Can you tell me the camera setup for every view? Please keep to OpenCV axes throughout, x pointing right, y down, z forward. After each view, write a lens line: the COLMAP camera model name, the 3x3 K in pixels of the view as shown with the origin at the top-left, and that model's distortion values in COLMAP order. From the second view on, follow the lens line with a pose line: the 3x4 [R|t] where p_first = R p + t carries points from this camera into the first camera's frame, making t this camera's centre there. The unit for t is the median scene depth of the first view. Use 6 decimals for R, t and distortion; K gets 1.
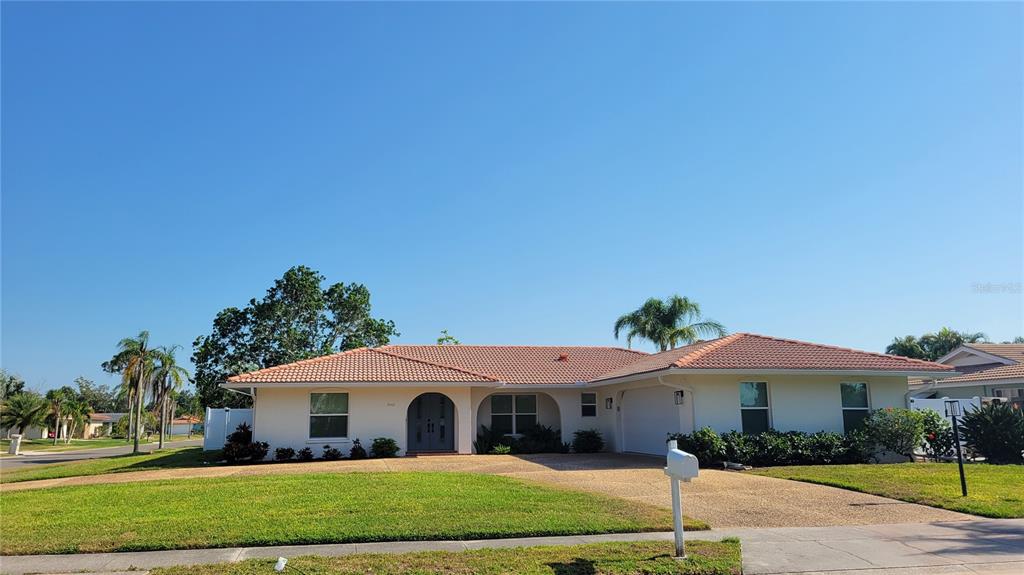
lens RADIAL K [[787.8, 0, 512.0], [0, 787.8, 287.5], [0, 0, 1]] dist [0.002370, 0.002077]
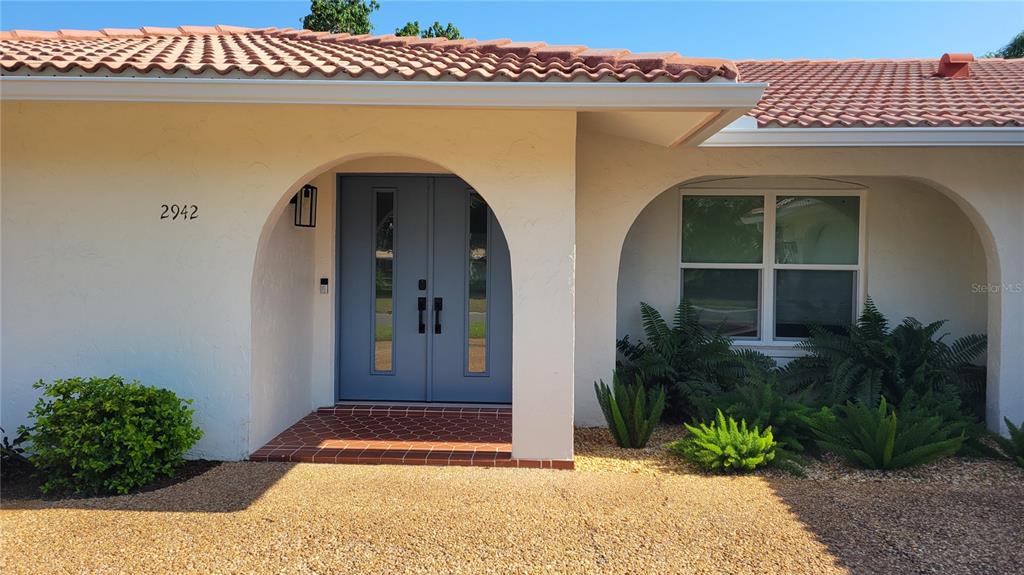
lens RADIAL K [[787.8, 0, 512.0], [0, 787.8, 287.5], [0, 0, 1]] dist [0.002370, 0.002077]
pose [[0.971444, 0.029742, -0.235398, -0.020054], [0.016927, 0.980898, 0.193787, 0.122460], [0.236665, -0.192237, 0.952384, 0.773746]]
